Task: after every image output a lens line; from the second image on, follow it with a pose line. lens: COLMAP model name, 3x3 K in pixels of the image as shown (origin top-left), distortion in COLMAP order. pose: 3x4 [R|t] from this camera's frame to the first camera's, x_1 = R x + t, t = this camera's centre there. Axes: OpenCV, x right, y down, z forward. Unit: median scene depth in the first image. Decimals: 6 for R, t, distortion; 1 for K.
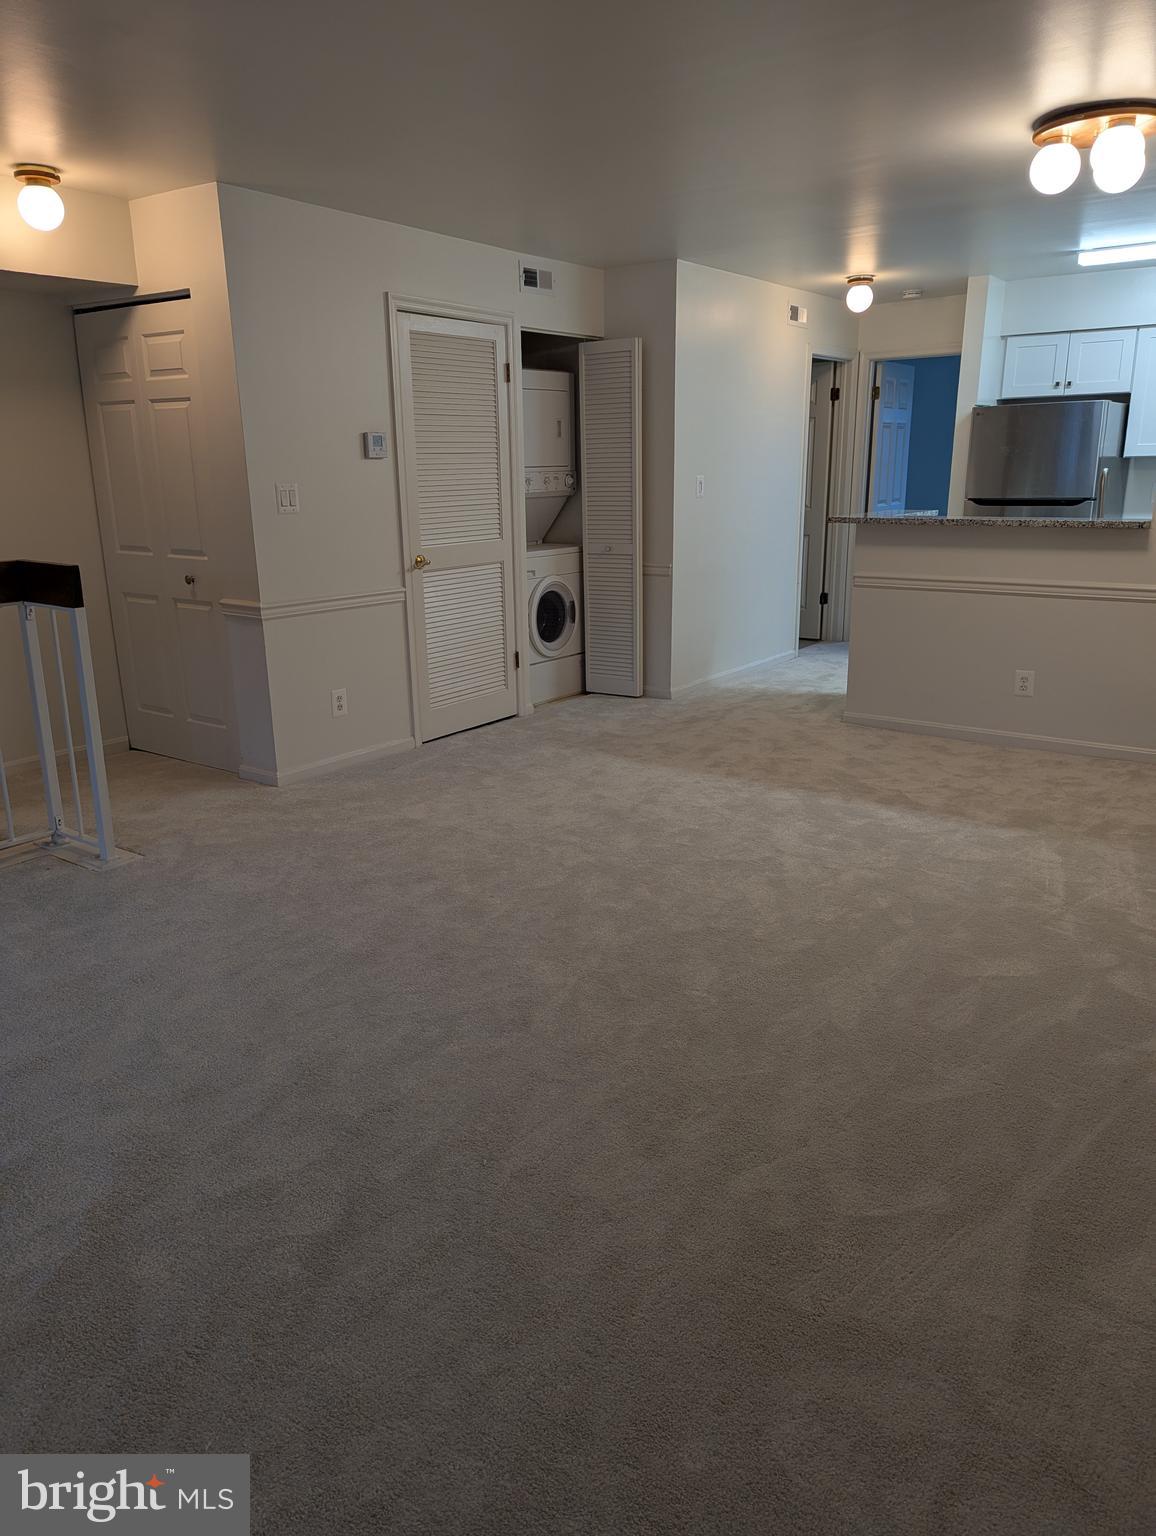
lens RADIAL K [[1085.5, 0, 578.3], [0, 1085.5, 766.3], [0, 0, 1]] dist [0.031573, -0.010467]
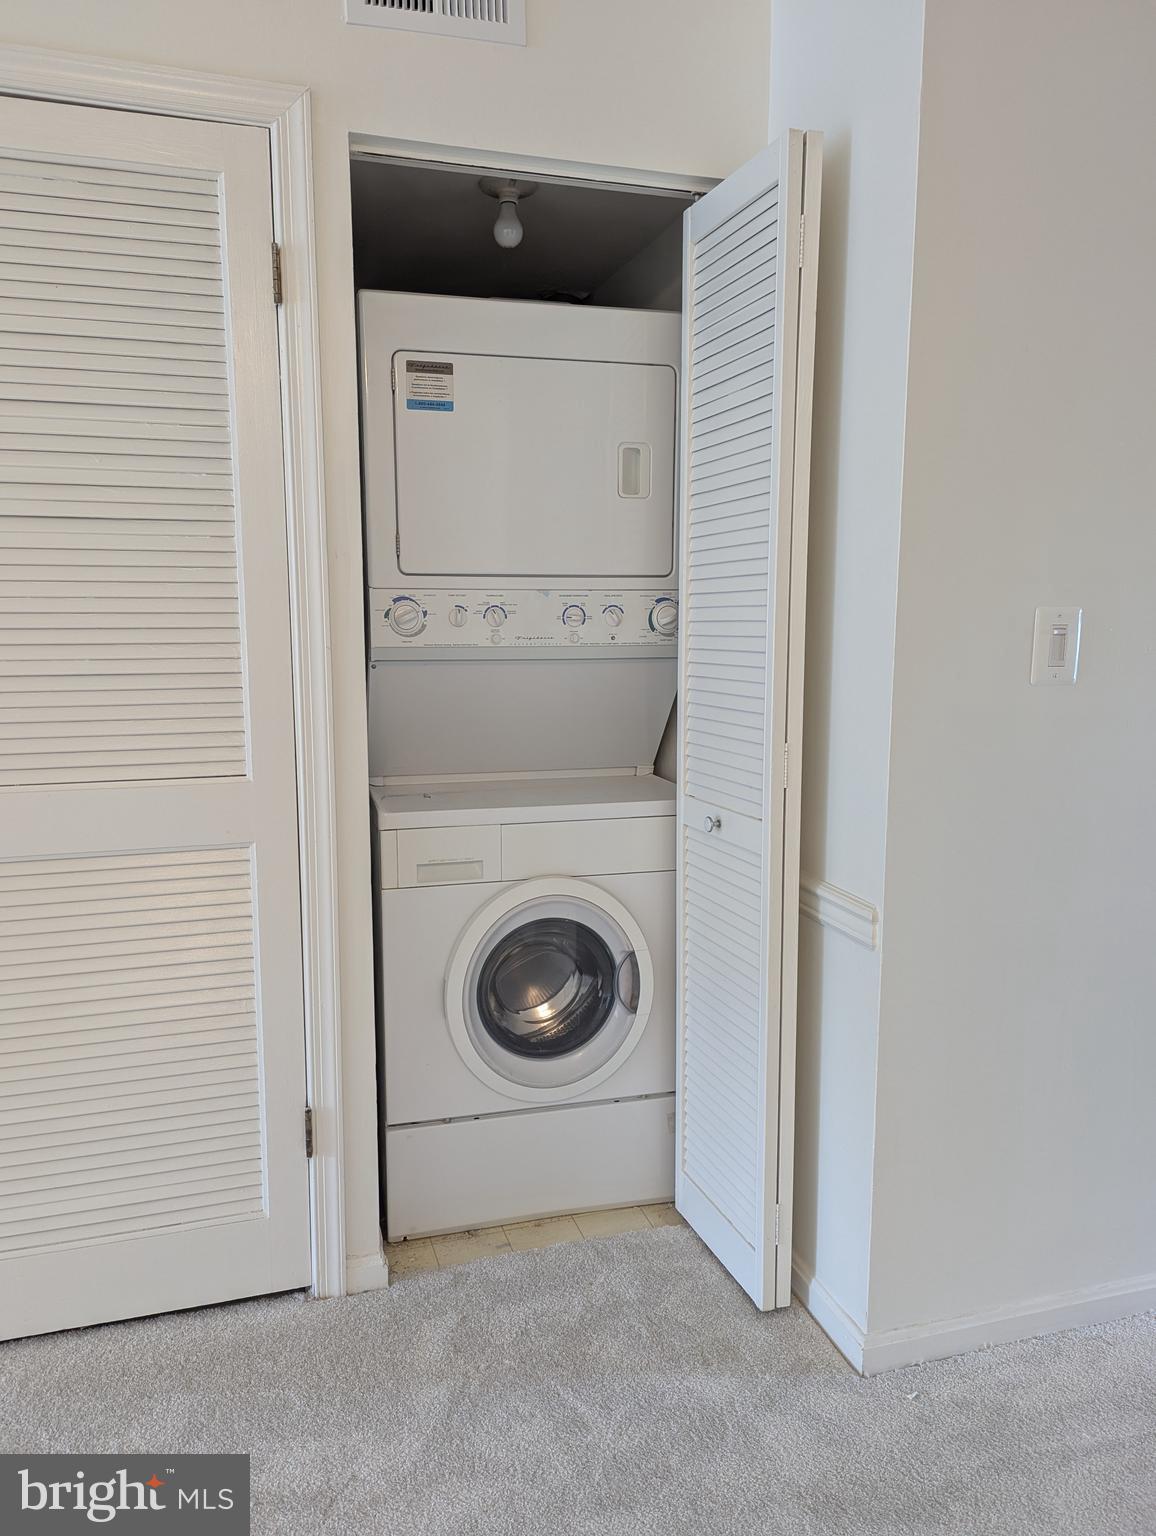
lens RADIAL K [[1085.5, 0, 576.1], [0, 1085.5, 769.5], [0, 0, 1]] dist [0.031573, -0.010467]
pose [[0.795431, 0.106994, -0.596524, 0.187336], [-0.172255, 0.983611, -0.053269, -0.194260], [0.581049, 0.145126, 0.800825, 0.724911]]
